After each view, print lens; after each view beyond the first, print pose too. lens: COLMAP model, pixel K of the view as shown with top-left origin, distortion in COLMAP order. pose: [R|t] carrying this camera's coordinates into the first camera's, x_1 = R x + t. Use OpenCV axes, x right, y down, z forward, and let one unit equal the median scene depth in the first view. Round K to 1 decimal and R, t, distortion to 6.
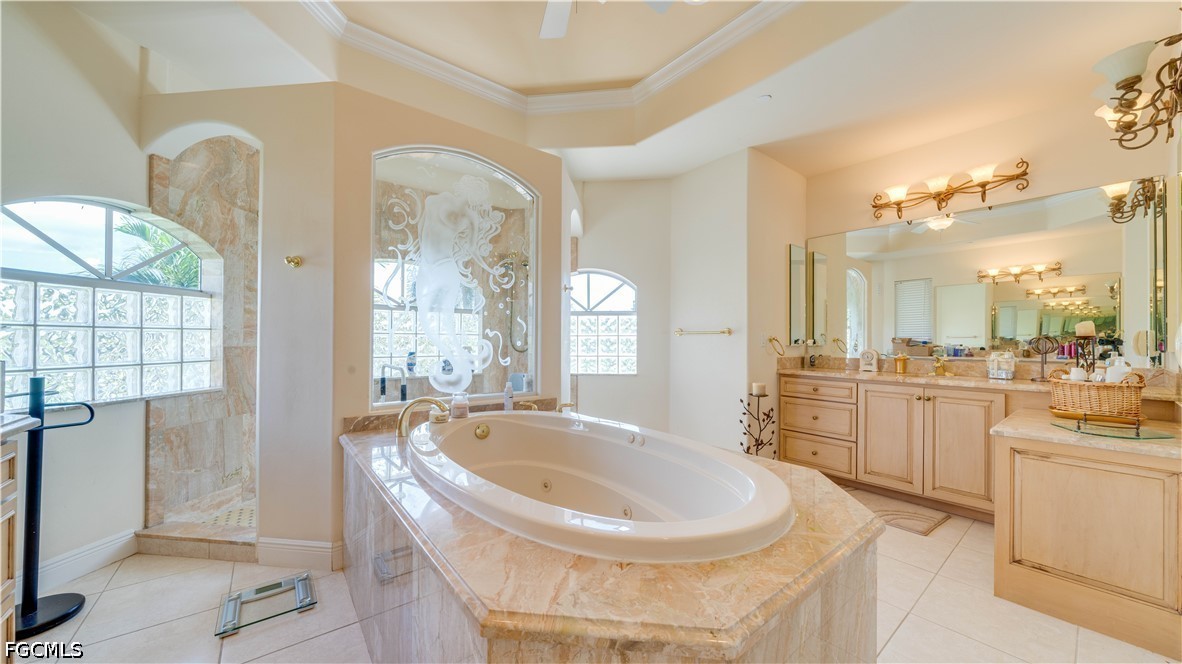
lens RADIAL K [[405.6, 0, 591.4], [0, 405.6, 336.7], [0, 0, 1]] dist [-0.006341, -0.000322]
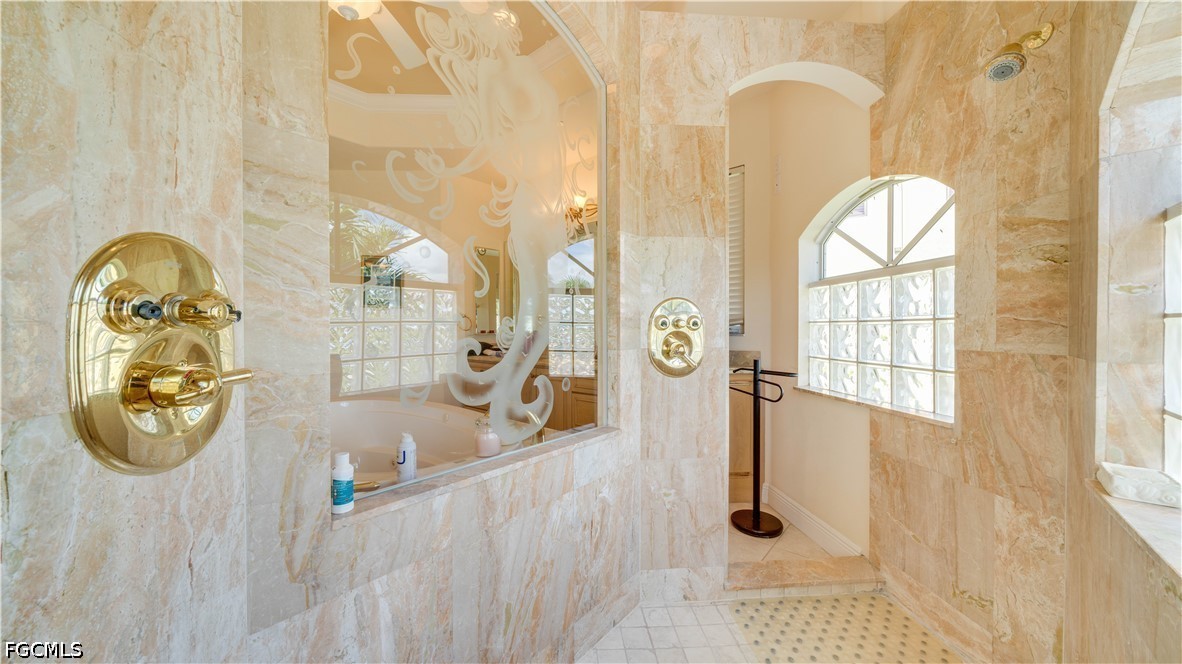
lens RADIAL K [[414.8, 0, 591.0], [0, 414.8, 332.0], [0, 0, 1]] dist [-0.001441, -0.000140]
pose [[-0.981782, -0.002758, -0.189993, -0.306338], [-0.002979, 0.999995, 0.000880, 0.001587], [0.189989, 0.001431, -0.981785, 1.408936]]
